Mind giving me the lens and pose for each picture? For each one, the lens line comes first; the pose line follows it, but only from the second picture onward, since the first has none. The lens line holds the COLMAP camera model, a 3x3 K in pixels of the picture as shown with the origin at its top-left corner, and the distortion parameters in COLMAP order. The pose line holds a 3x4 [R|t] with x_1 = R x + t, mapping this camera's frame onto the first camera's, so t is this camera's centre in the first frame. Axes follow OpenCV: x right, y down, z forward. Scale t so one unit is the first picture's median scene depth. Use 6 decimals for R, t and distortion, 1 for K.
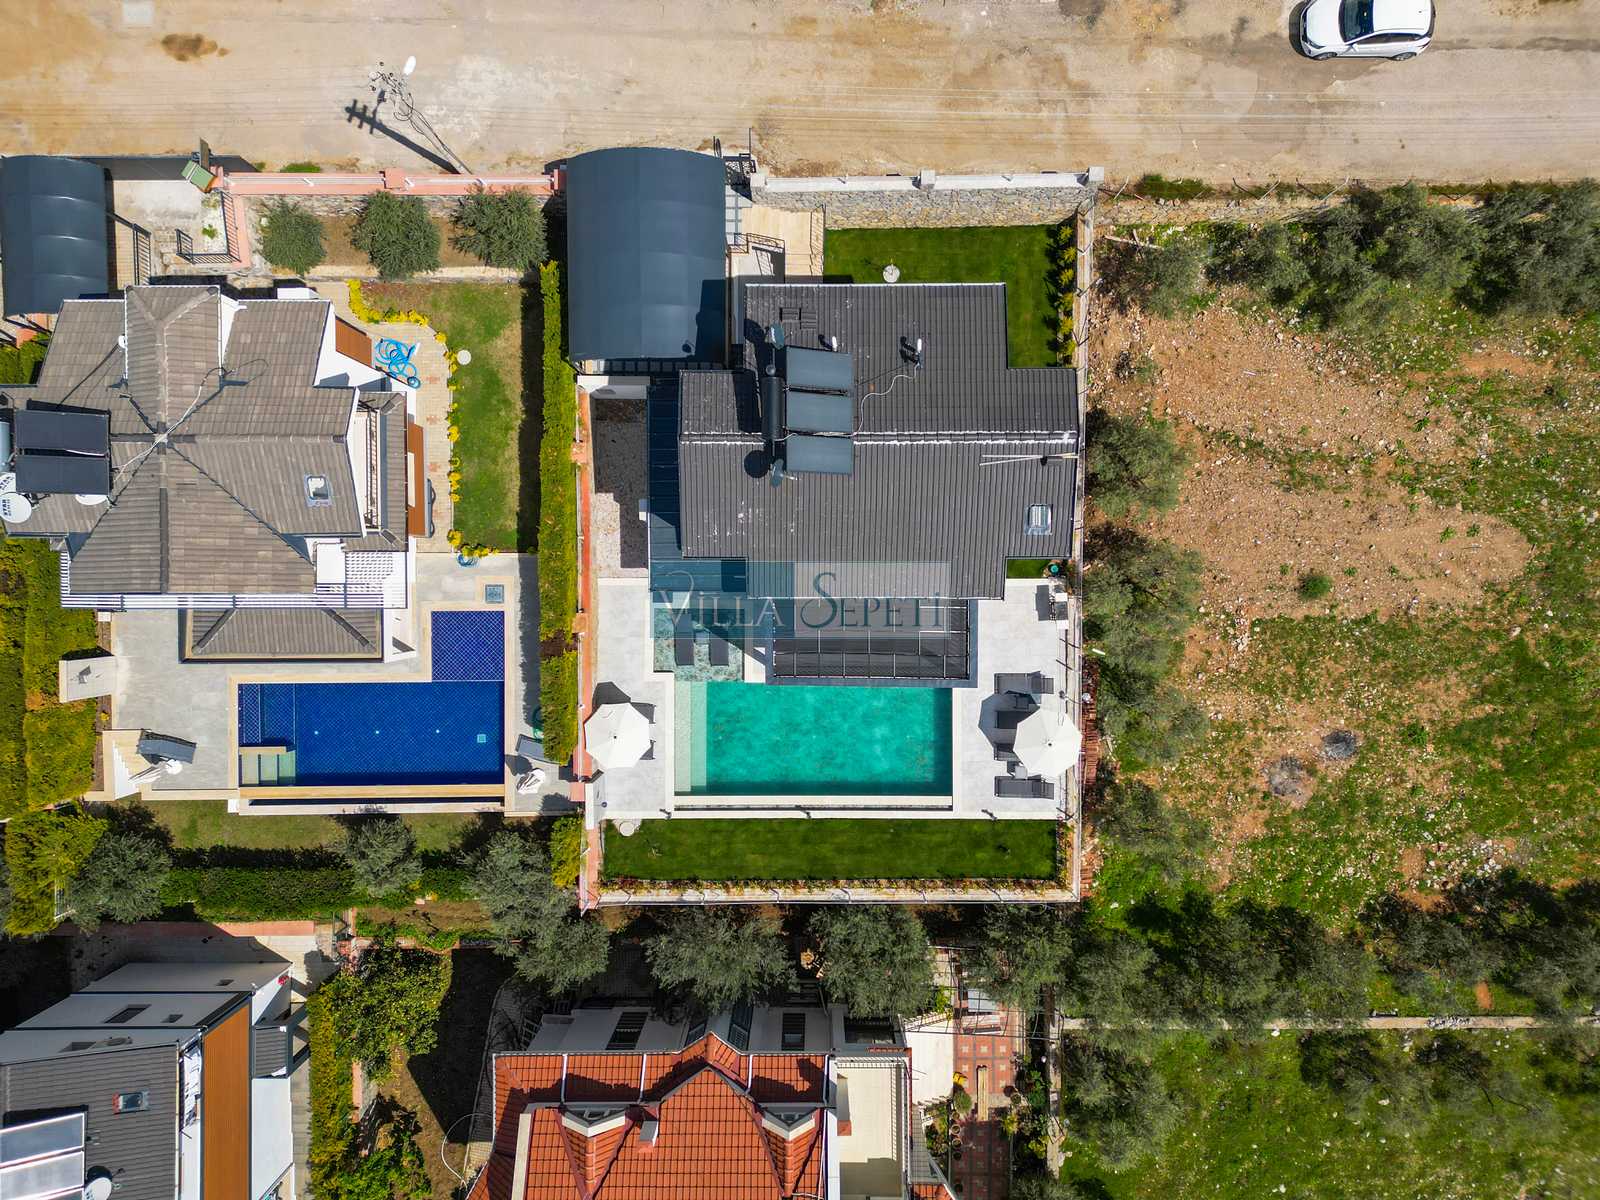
lens RADIAL K [[1104.6, 0, 803.7], [0, 1104.6, 606.7], [0, 0, 1]] dist [0.076725, -0.067809]
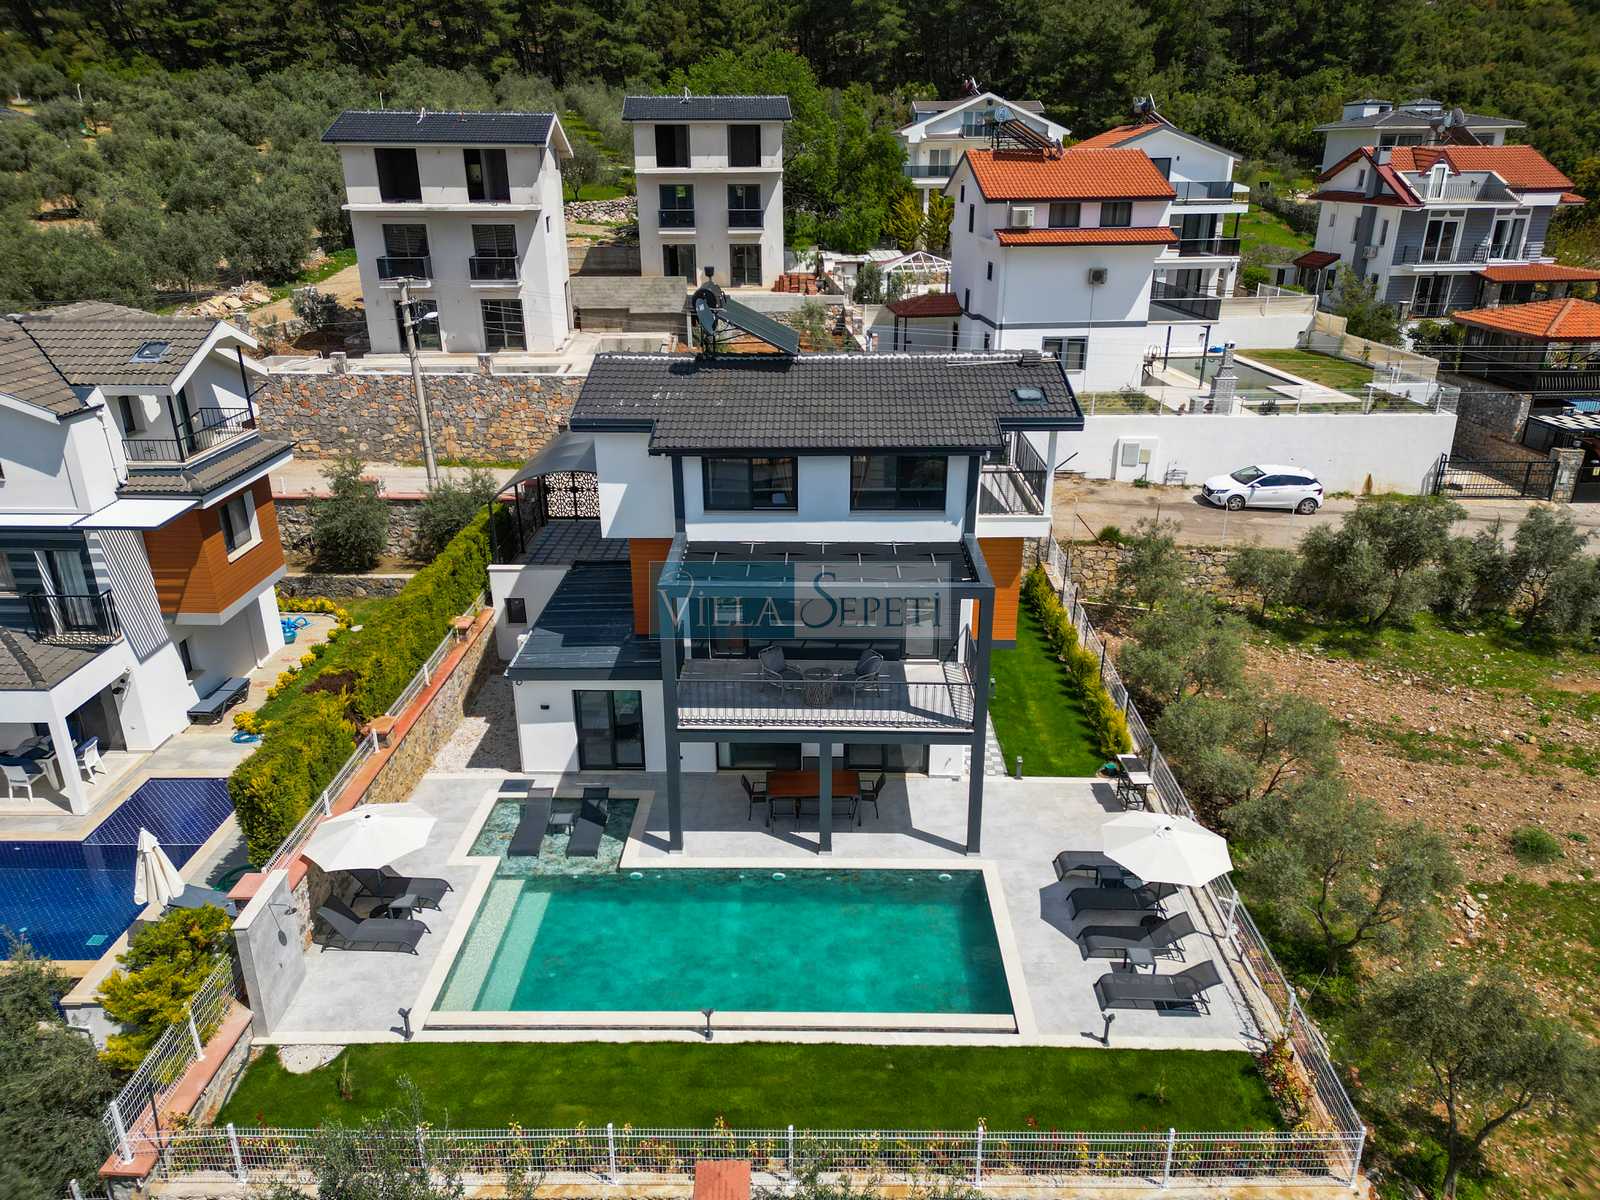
lens RADIAL K [[1104.6, 0, 803.7], [0, 1104.6, 606.7], [0, 0, 1]] dist [0.076725, -0.067809]
pose [[0.999857, 0.008672, -0.014491, 0.049478], [-0.016646, 0.361393, -0.932265, 0.557101], [-0.002848, 0.932373, 0.361486, 0.661479]]
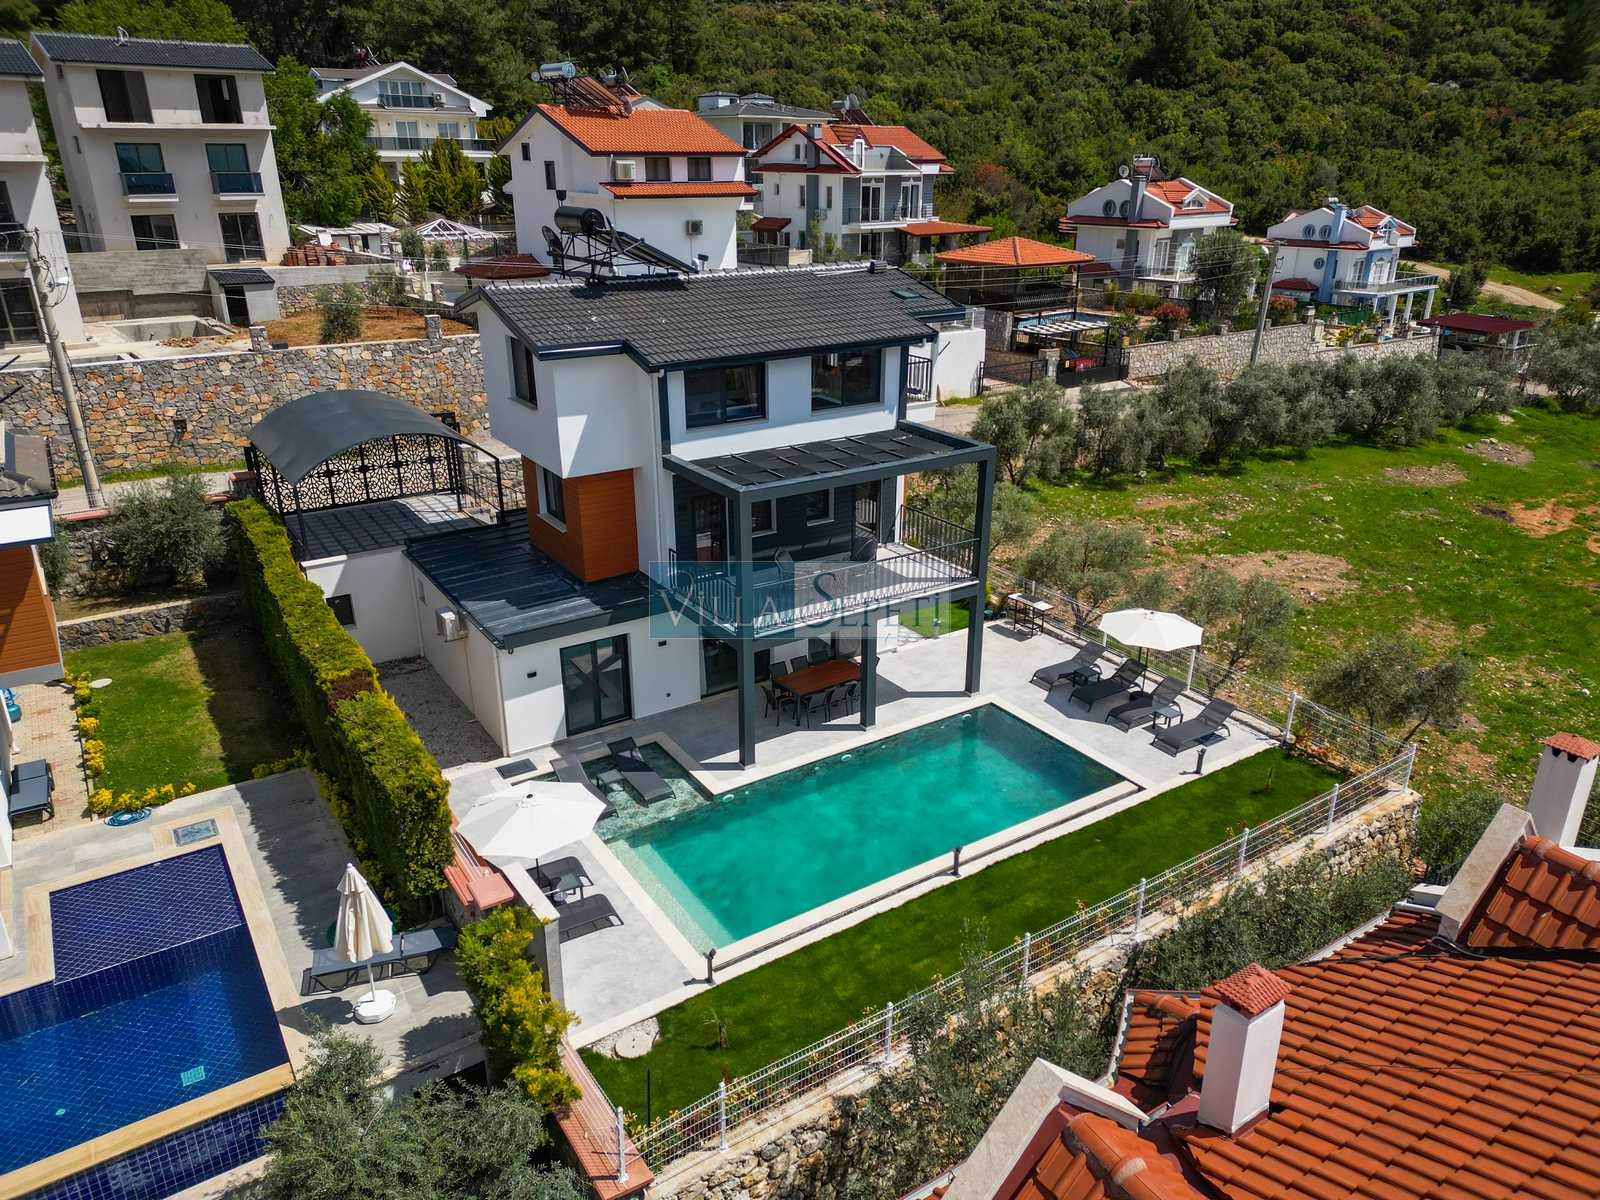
lens RADIAL K [[1104.6, 0, 803.7], [0, 1104.6, 606.7], [0, 0, 1]] dist [0.076725, -0.067809]
pose [[0.836529, -0.199768, 0.510208, -0.282612], [0.547919, 0.301668, -0.780244, 0.502918], [0.001954, 0.932250, 0.361810, 0.705183]]
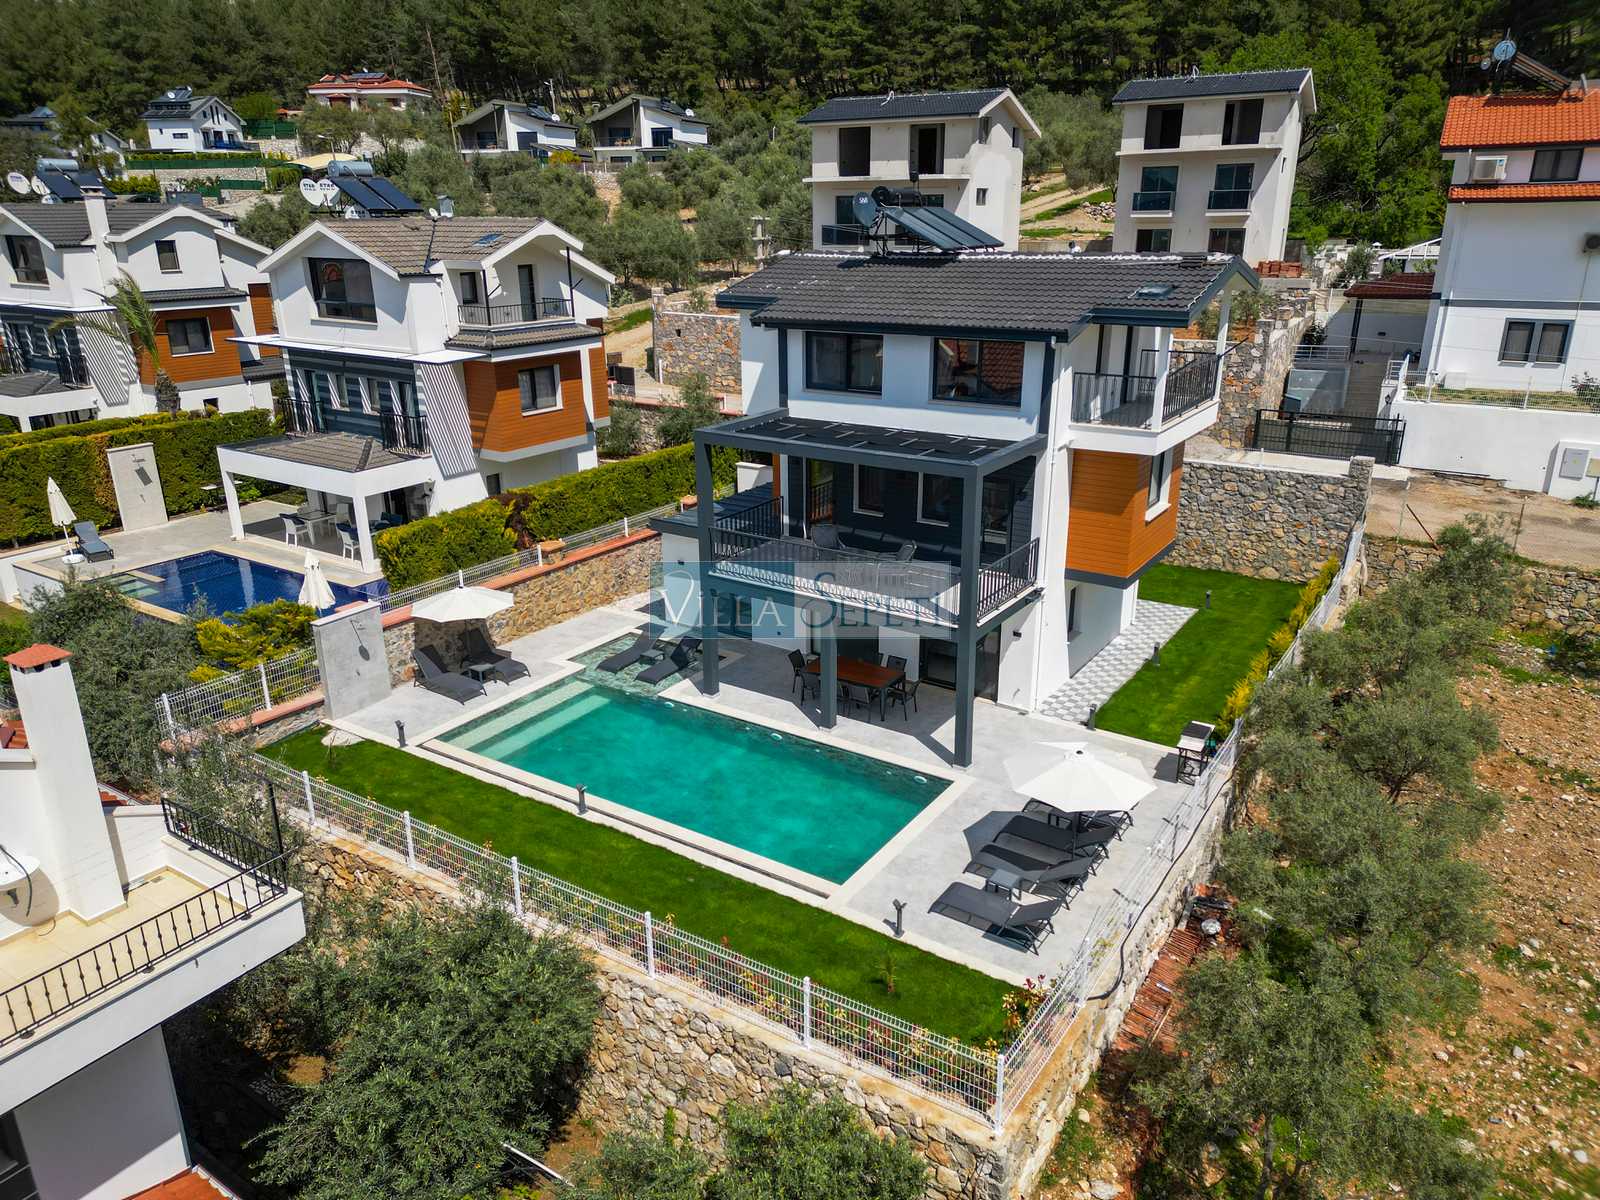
lens RADIAL K [[1104.6, 0, 803.7], [0, 1104.6, 606.7], [0, 0, 1]] dist [0.076725, -0.067809]
pose [[0.833657, 0.185703, -0.520125, 0.335443], [-0.552255, 0.271063, -0.788378, 0.506484], [-0.005418, 0.944478, 0.328529, 0.741800]]
